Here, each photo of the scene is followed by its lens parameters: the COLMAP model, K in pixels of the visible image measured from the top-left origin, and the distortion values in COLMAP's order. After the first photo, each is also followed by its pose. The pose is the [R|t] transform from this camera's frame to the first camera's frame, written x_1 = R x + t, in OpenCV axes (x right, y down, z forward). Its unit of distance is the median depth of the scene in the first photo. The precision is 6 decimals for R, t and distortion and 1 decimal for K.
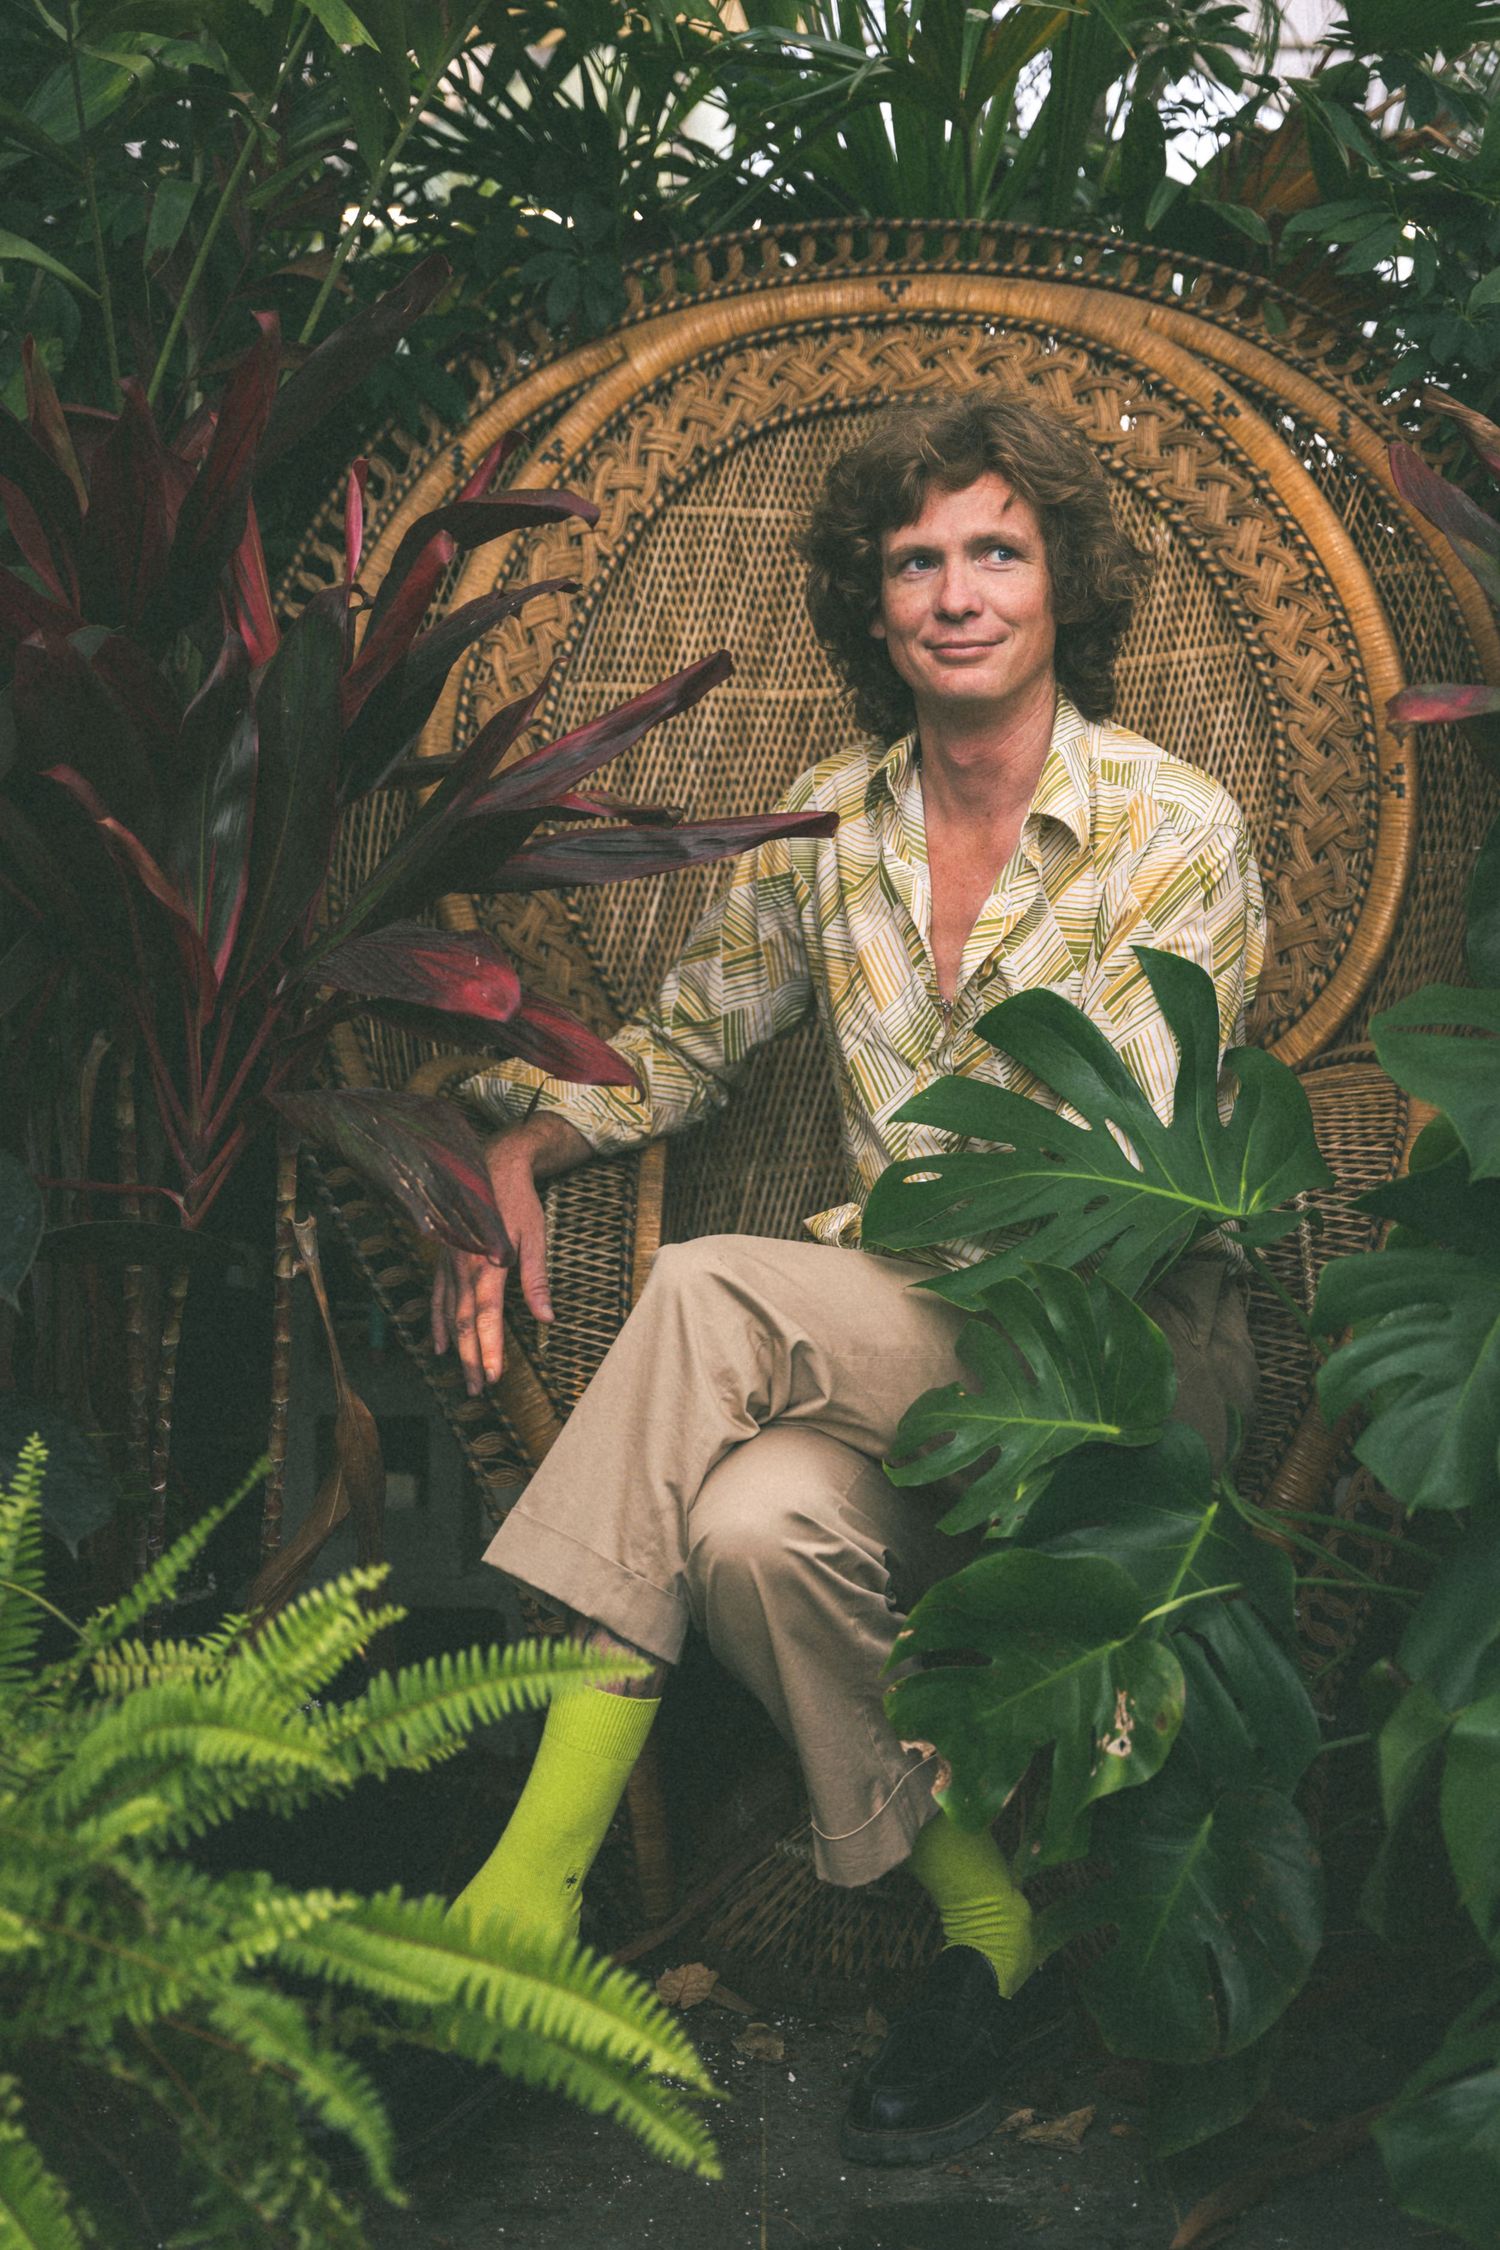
lens RADIAL K [[3515.7, 0, 778.2], [0, 3515.7, 1224.3], [0, 0, 1]] dist [0.099961, 0.000000]
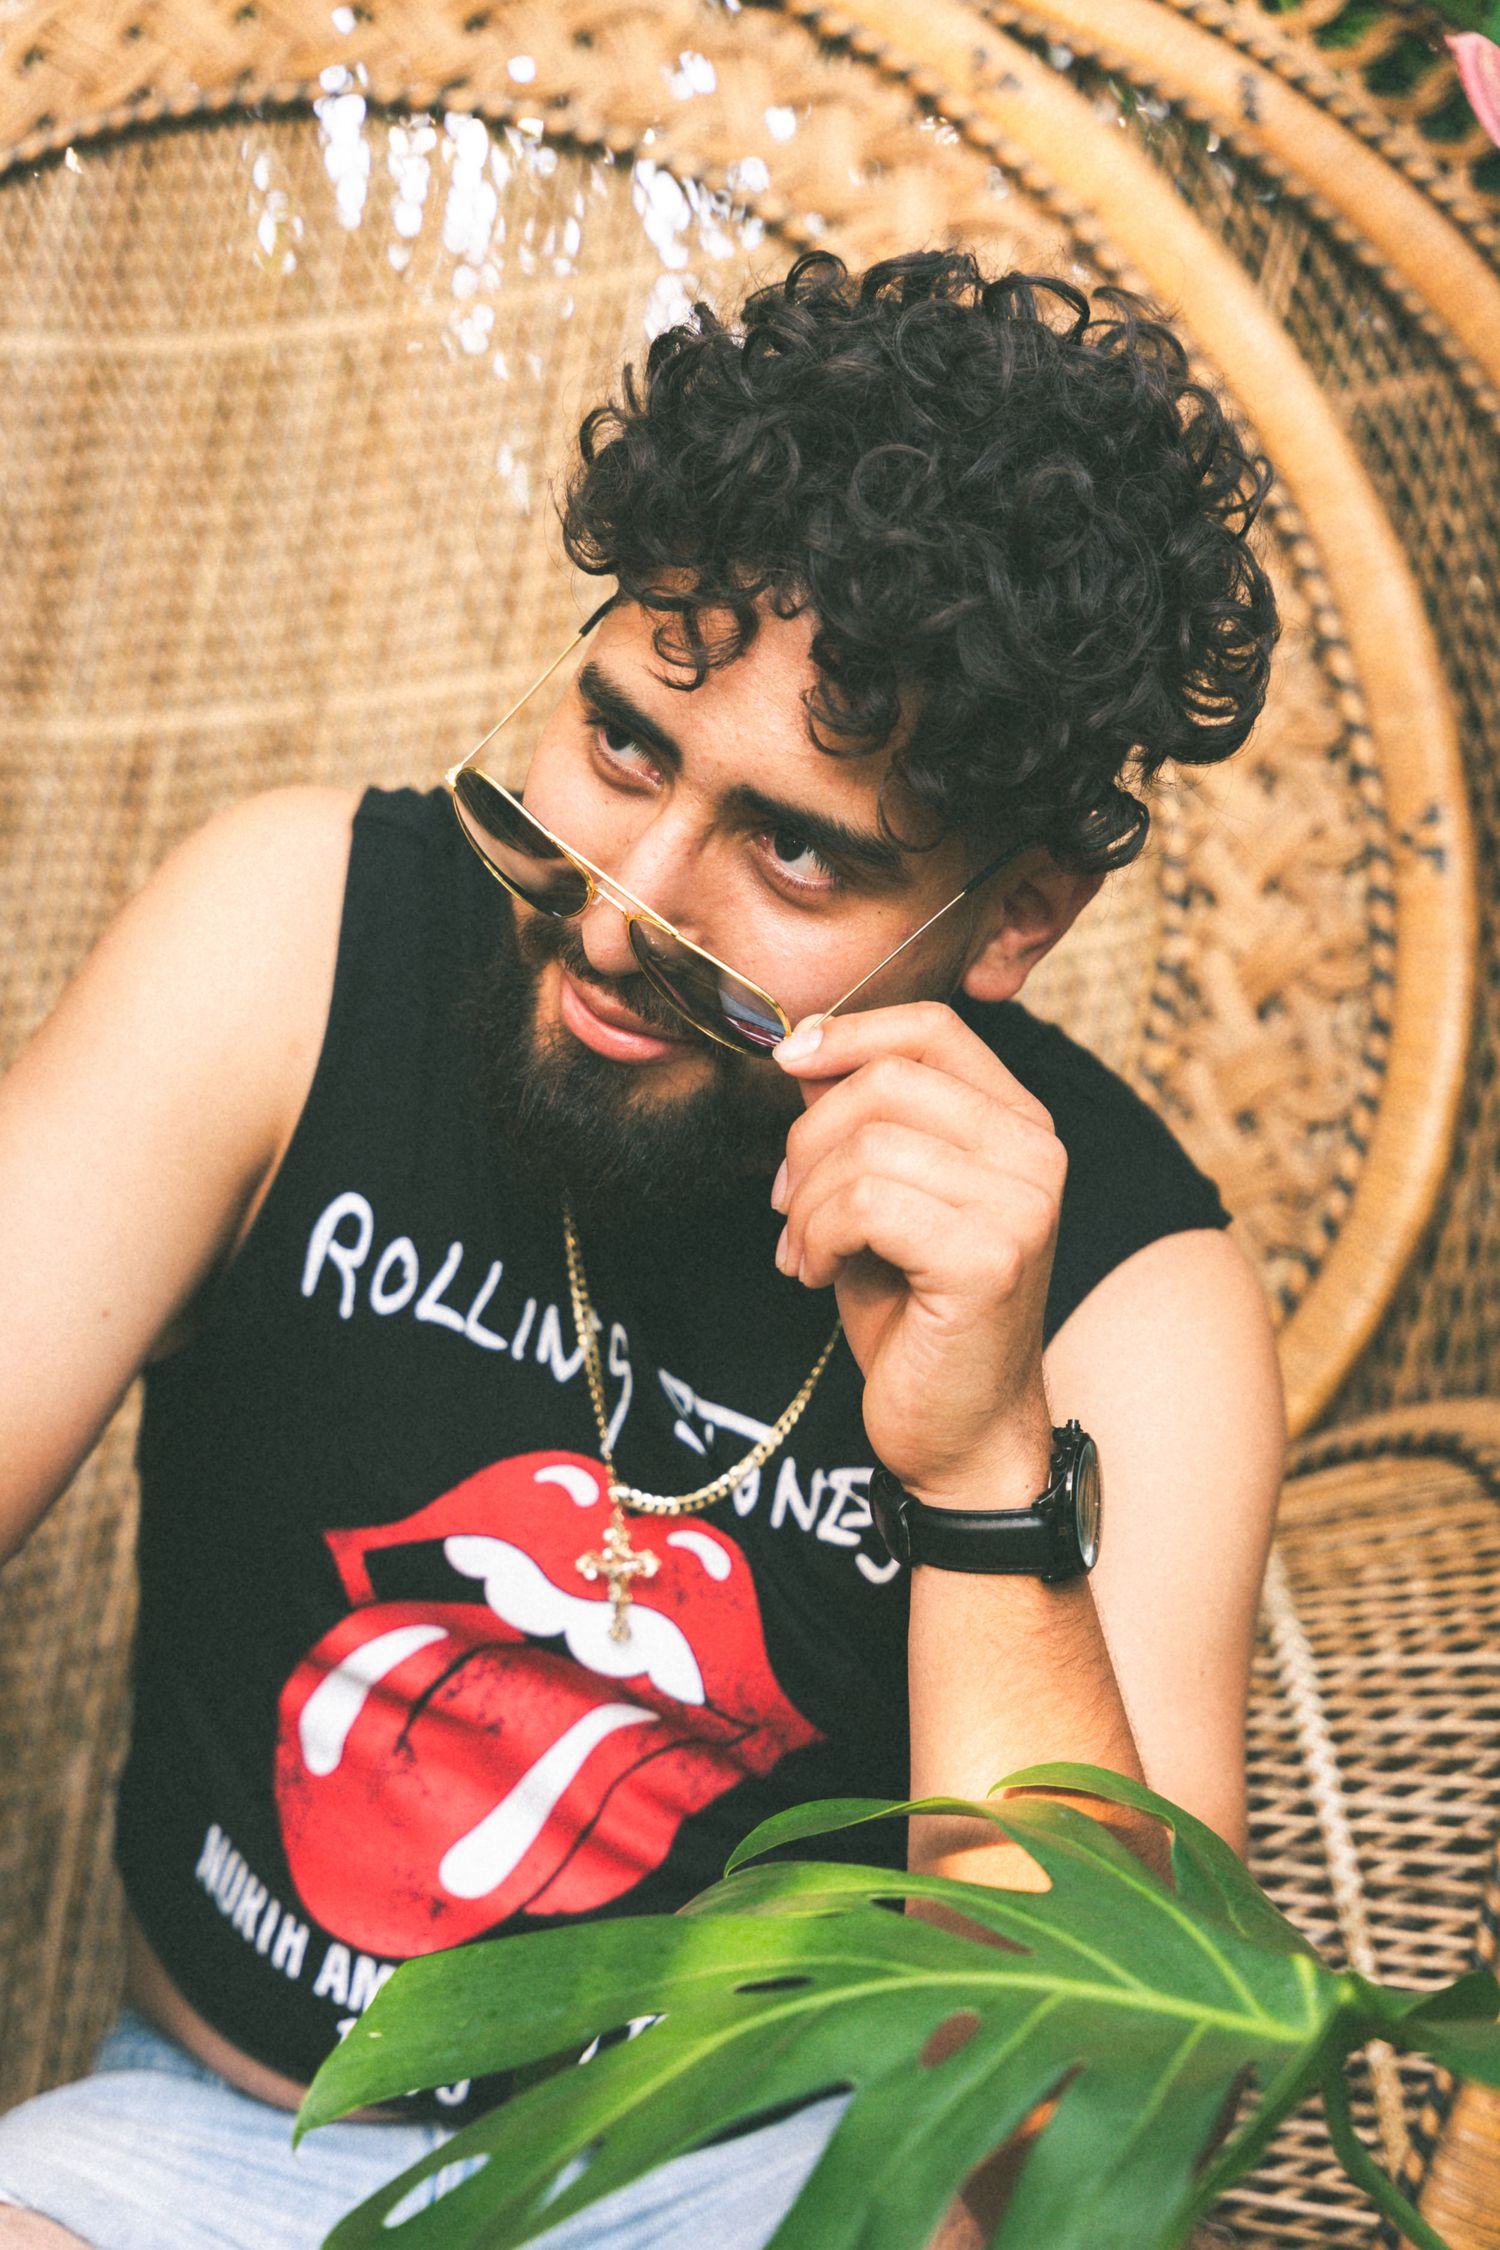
lens RADIAL K [[4508.3, 0, 742.7], [0, 4508.3, 1344.7], [0, 0, 1]] dist [0.137333, 0.000000]
pose [[0.992631, -0.058232, 0.106270, 0.018654], [0.063603, 0.996826, -0.047875, -0.035112], [-0.103145, 0.054282, 0.993184, 0.402225]]
